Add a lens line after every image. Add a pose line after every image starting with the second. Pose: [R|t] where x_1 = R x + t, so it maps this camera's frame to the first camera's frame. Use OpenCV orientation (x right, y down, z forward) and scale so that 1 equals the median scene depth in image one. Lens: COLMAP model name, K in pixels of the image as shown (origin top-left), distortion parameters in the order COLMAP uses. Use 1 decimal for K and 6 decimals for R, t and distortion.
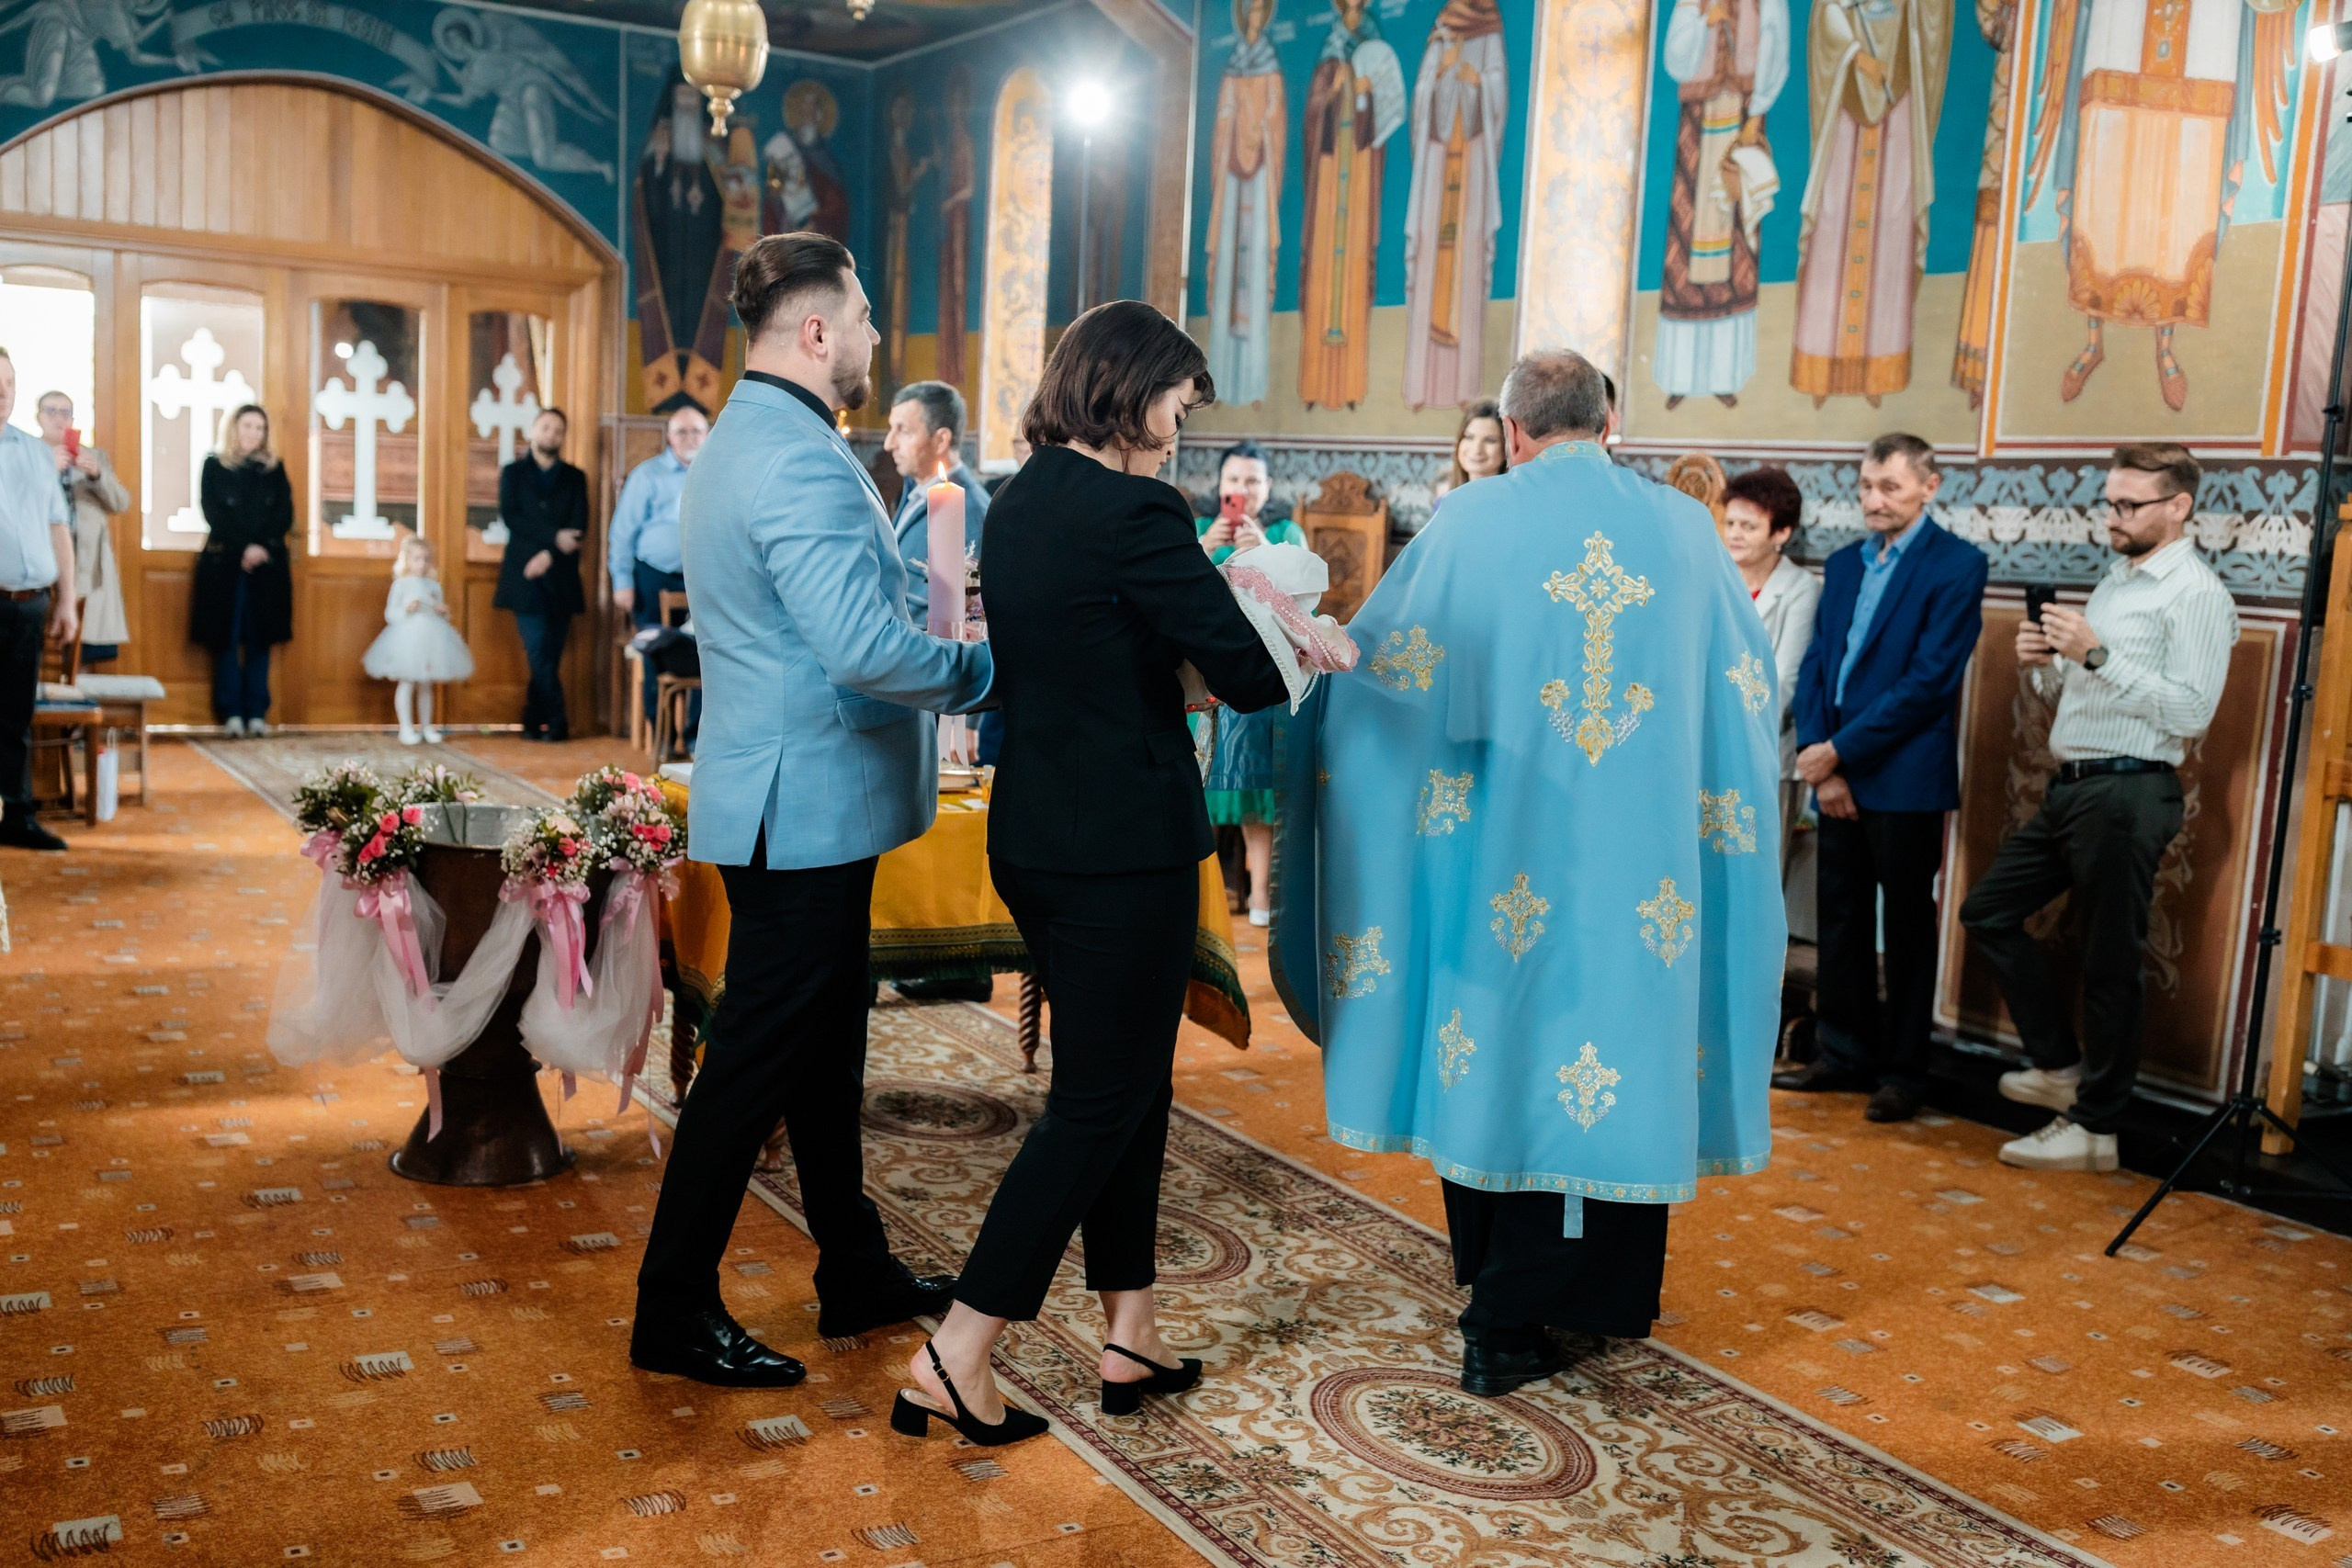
lens RADIAL K [[2252.8, 0, 1125.3], [0, 2252.8, 802.9], [0, 0, 1]] dist [0.003789, 0.000000]
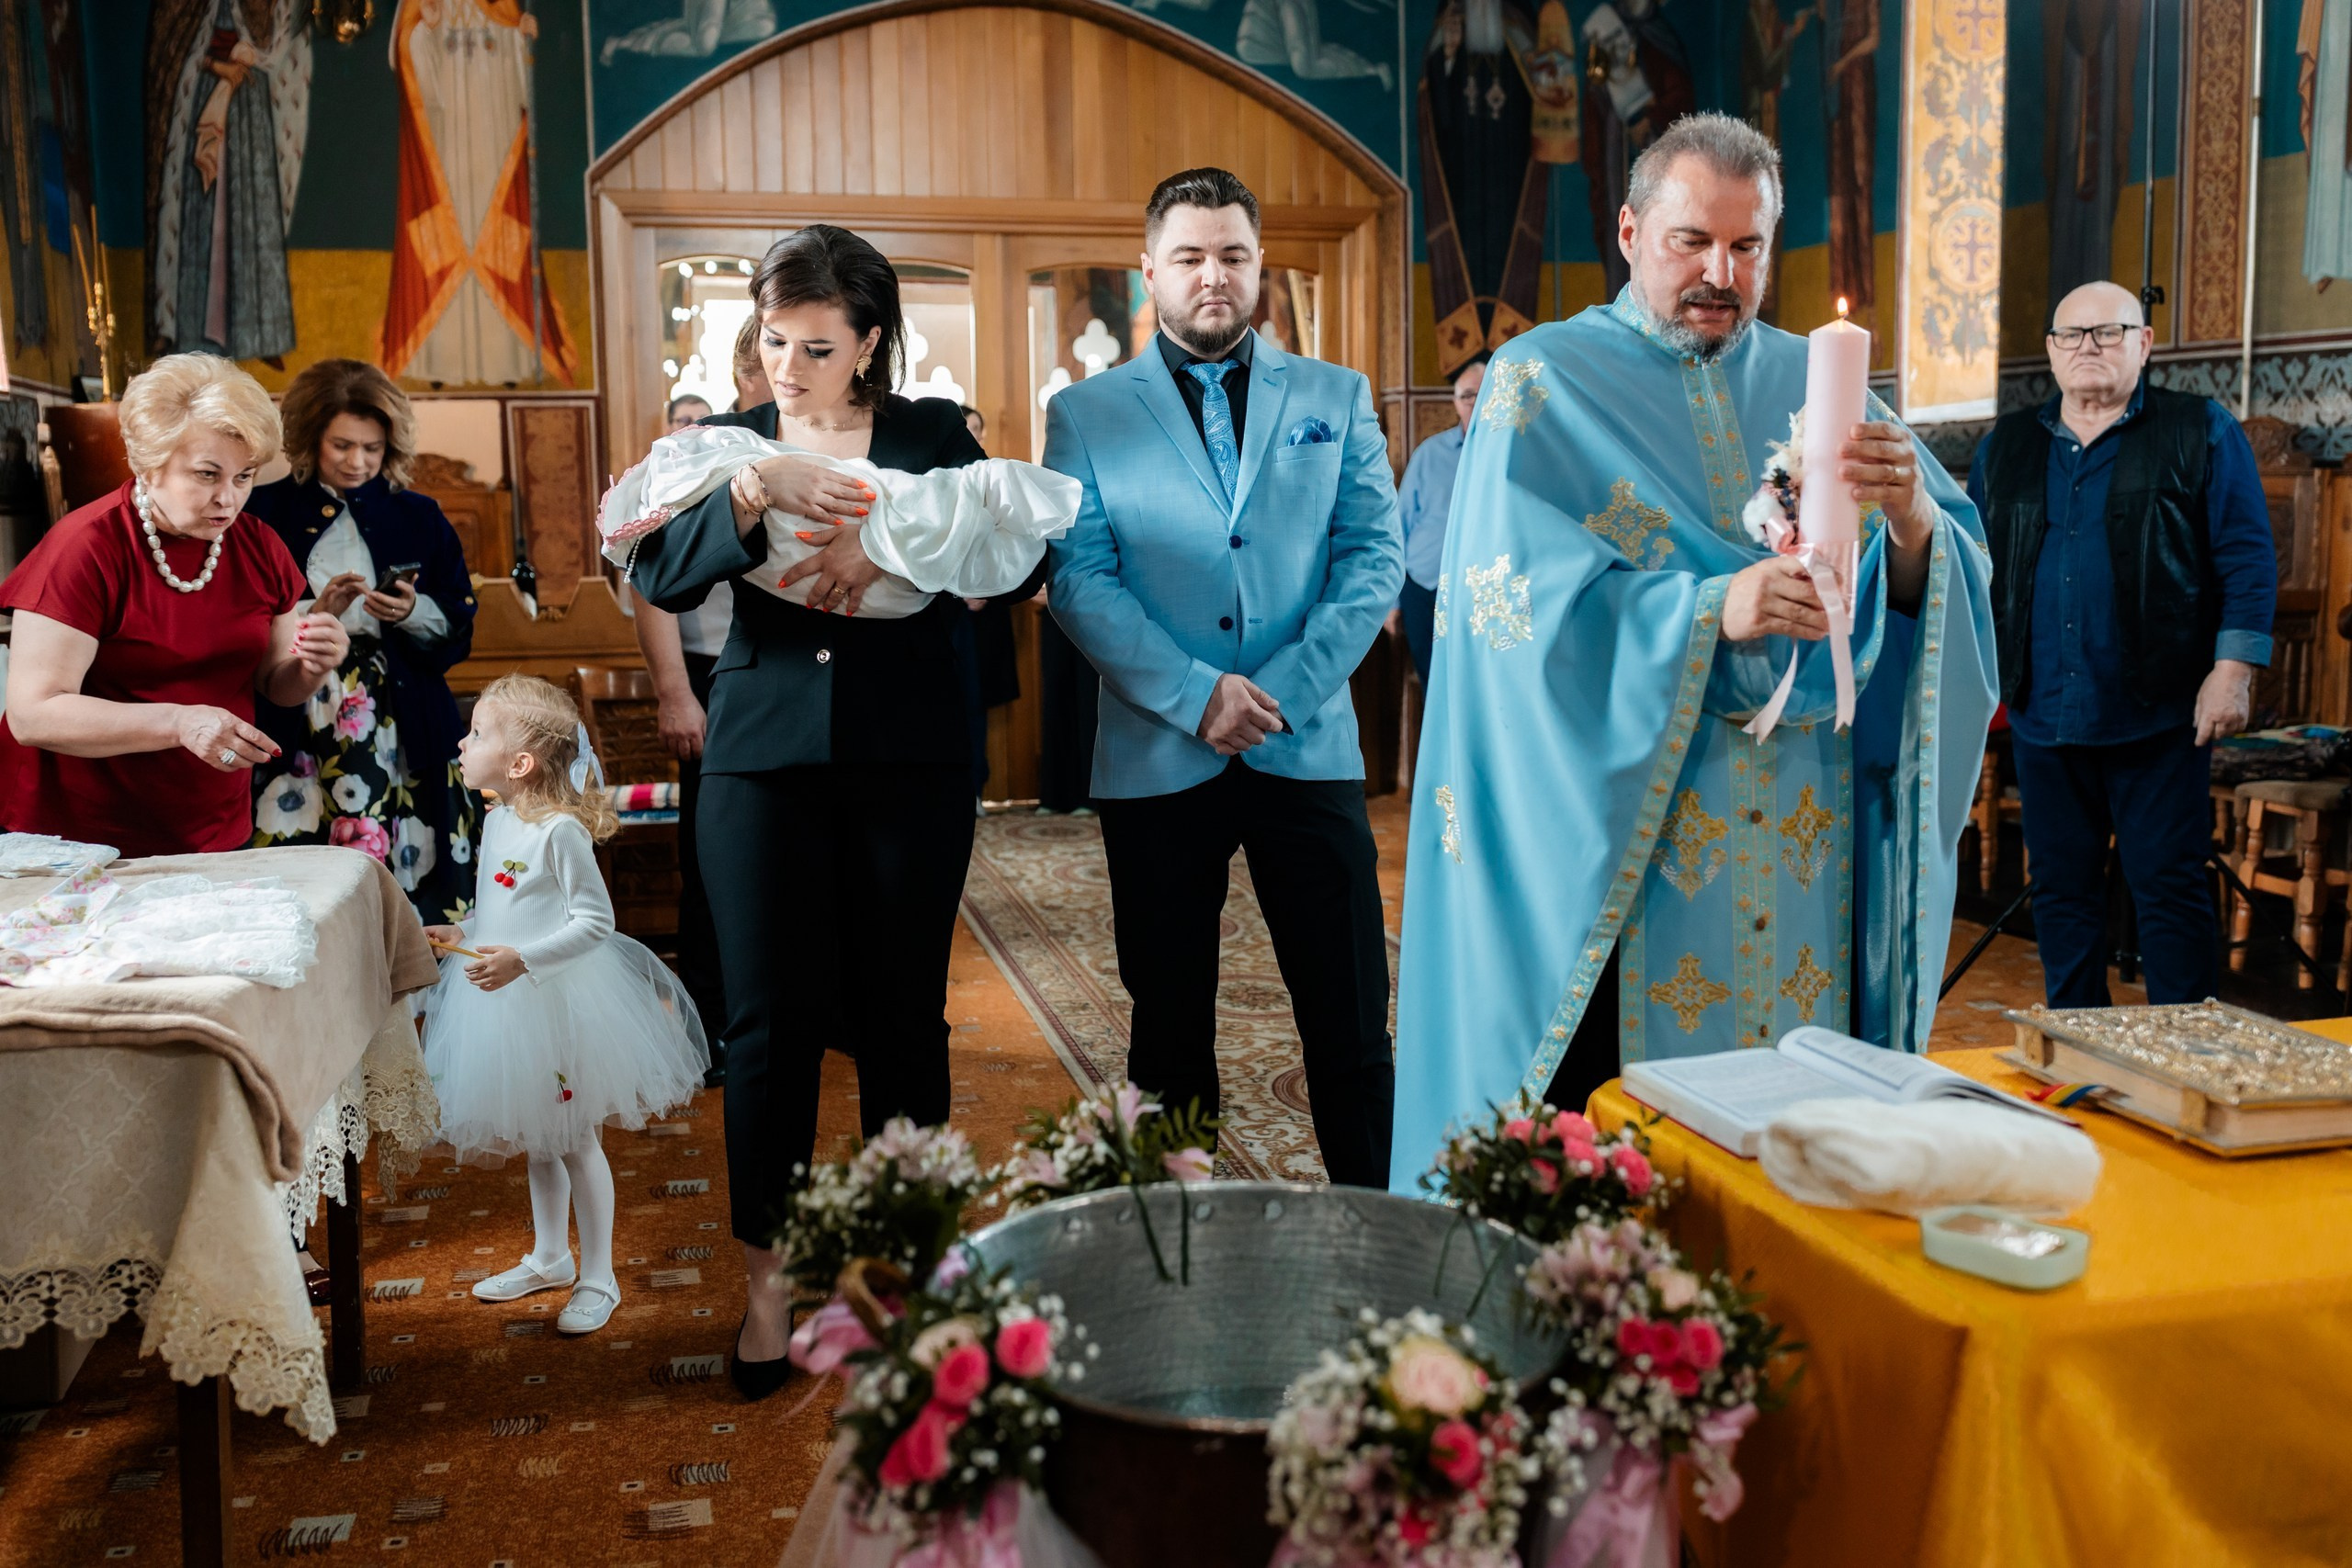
lens RADIAL K [[2401.8, 0, 1180.3], [0, 2401.8, 776.2], [0, 0, 1]] dist [-0.004098, 0.000000]
pose [[0.952502, -0.029133, -0.303136, -0.063377], [0.023565, 0.999480, -0.022011, -0.027051], [0.303620, 0.013822, 0.952693, 0.233032]]
